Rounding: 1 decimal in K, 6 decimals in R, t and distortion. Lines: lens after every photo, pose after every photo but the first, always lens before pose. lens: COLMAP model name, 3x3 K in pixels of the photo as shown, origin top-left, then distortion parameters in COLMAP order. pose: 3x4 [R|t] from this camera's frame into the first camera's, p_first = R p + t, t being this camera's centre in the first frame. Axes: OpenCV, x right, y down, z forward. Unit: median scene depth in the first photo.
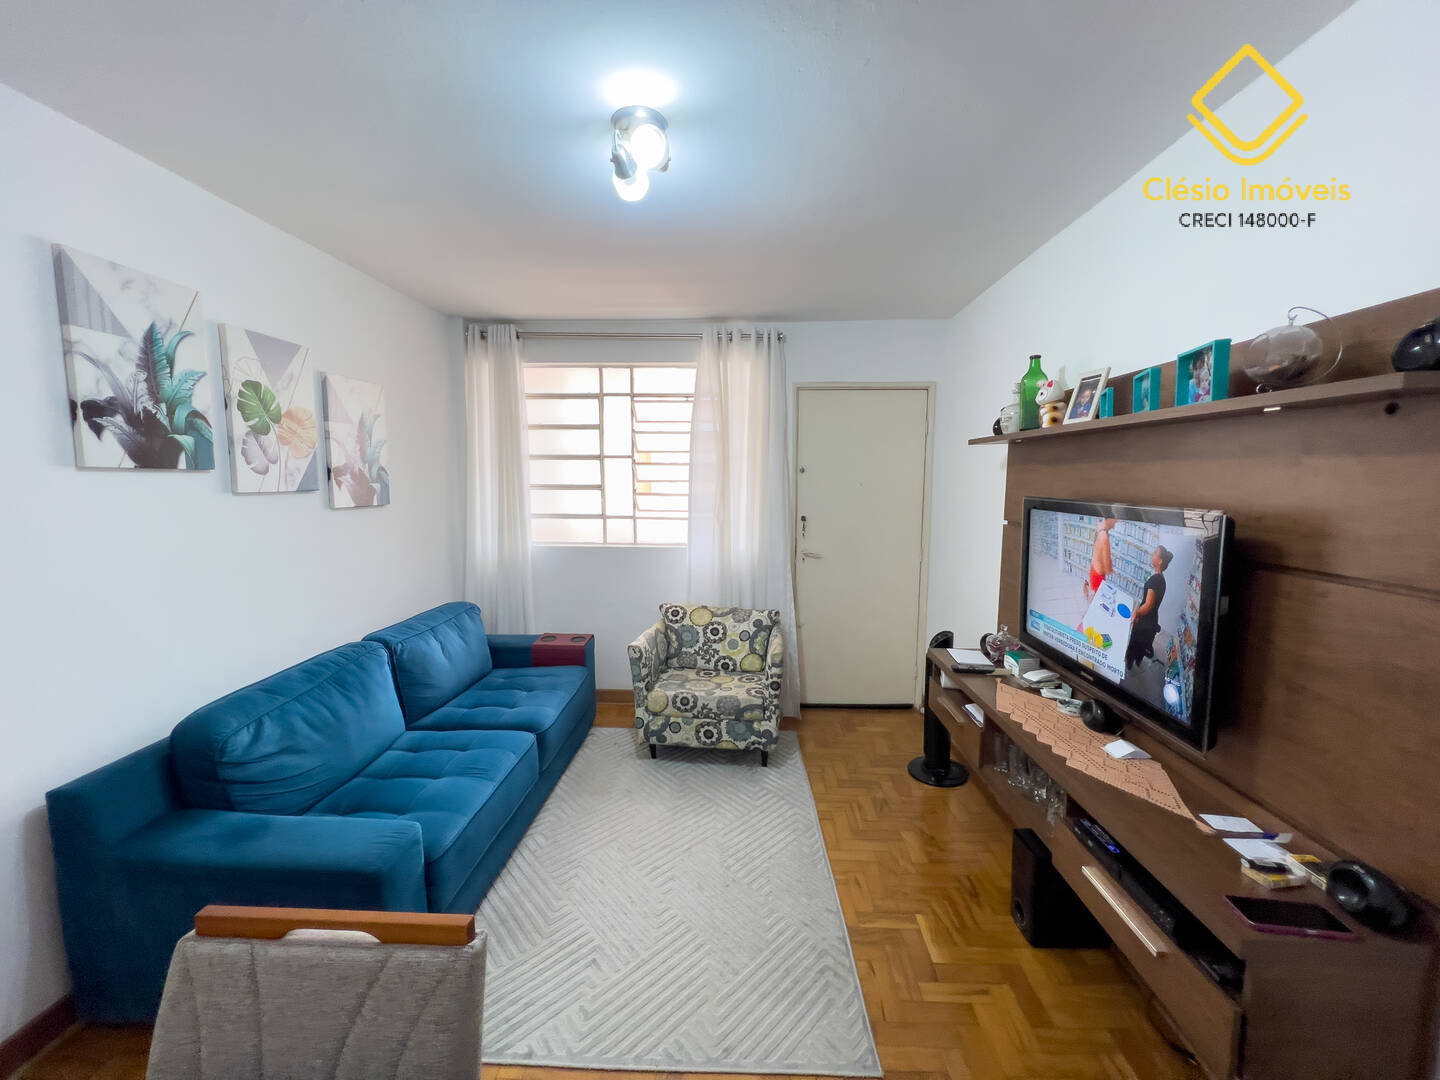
lens RADIAL K [[573.9, 0, 720.9], [0, 573.9, 543.5], [0, 0, 1]] dist [-0.001643, 0.000777]
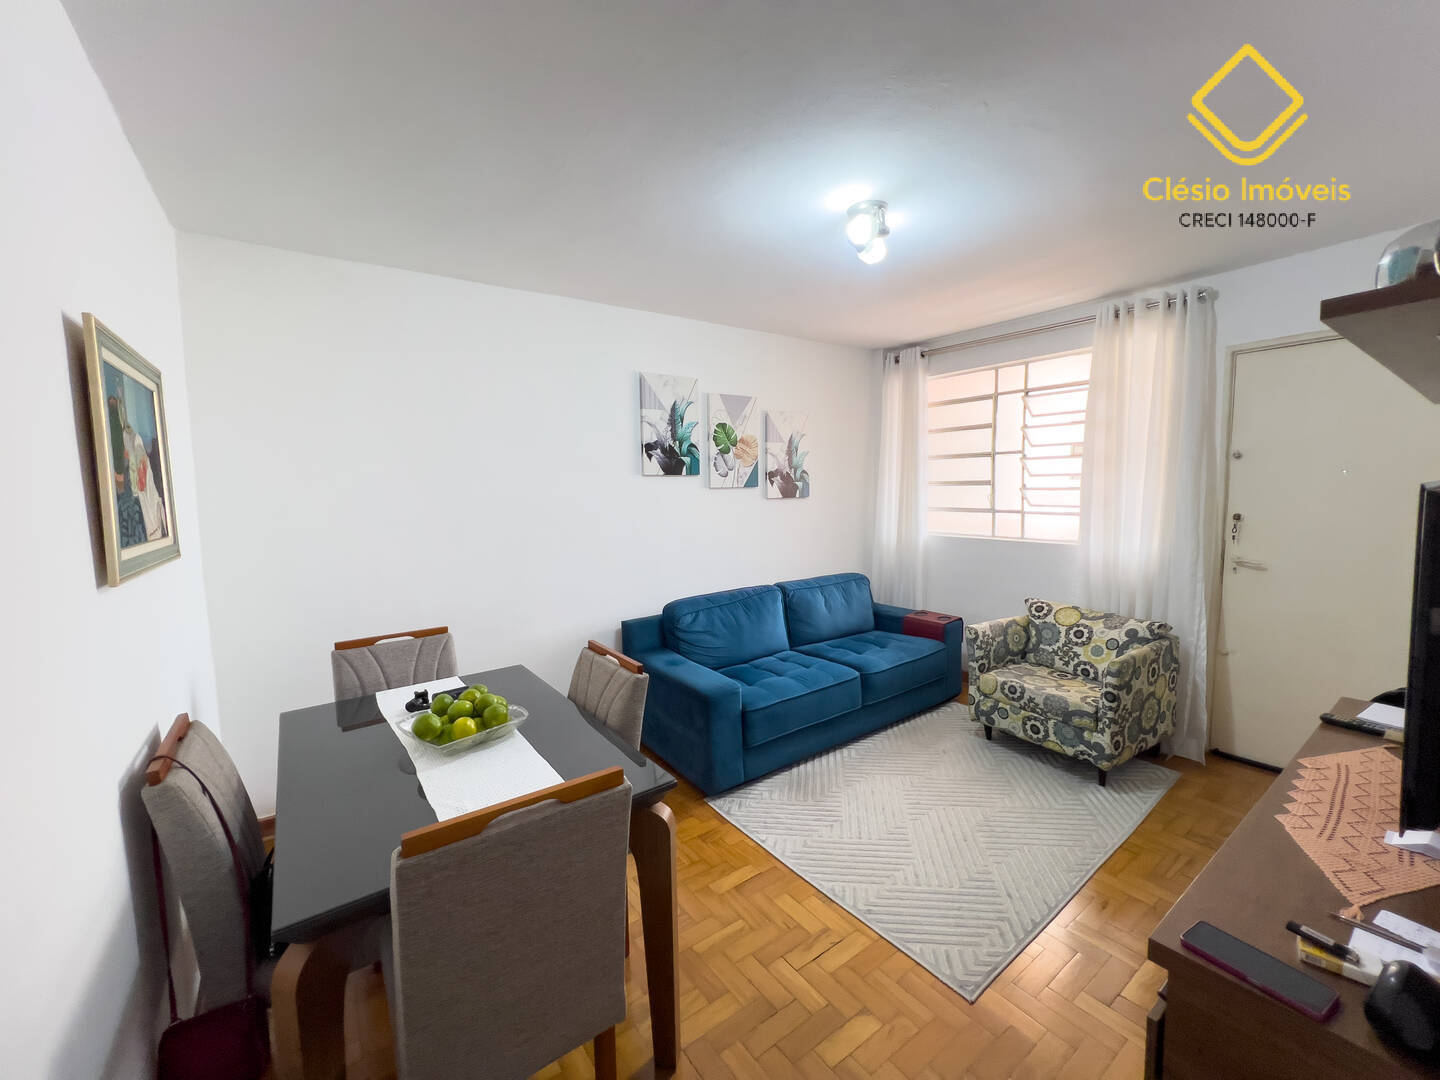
lens RADIAL K [[573.9, 0, 720.9], [0, 573.9, 543.5], [0, 0, 1]] dist [-0.001643, 0.000777]
pose [[0.622666, 0.062318, -0.780002, 0.519783], [-0.067322, 0.997394, 0.025943, 0.032105], [0.779586, 0.036358, 0.625239, -0.067322]]
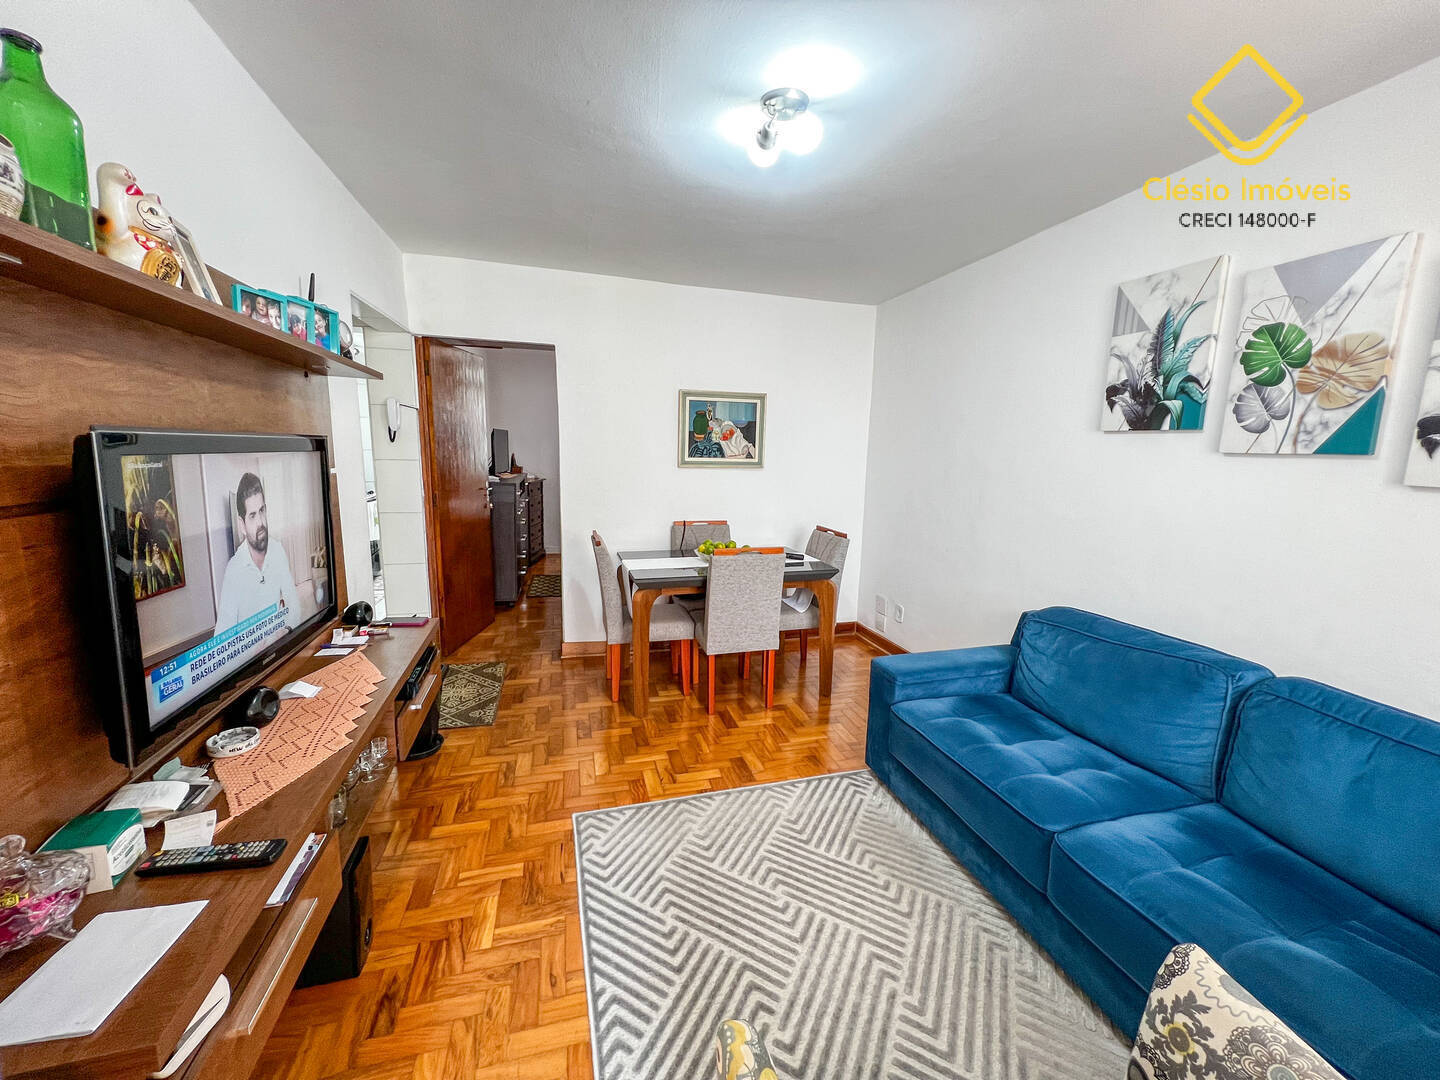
lens RADIAL K [[577.4, 0, 722.2], [0, 577.4, 541.6], [0, 0, 1]] dist [-0.000062, -0.000042]
pose [[-0.947617, 0.028810, -0.318107, 0.244022], [-0.060549, 0.961663, 0.267467, -0.141425], [0.313617, 0.272717, -0.909544, 1.526545]]
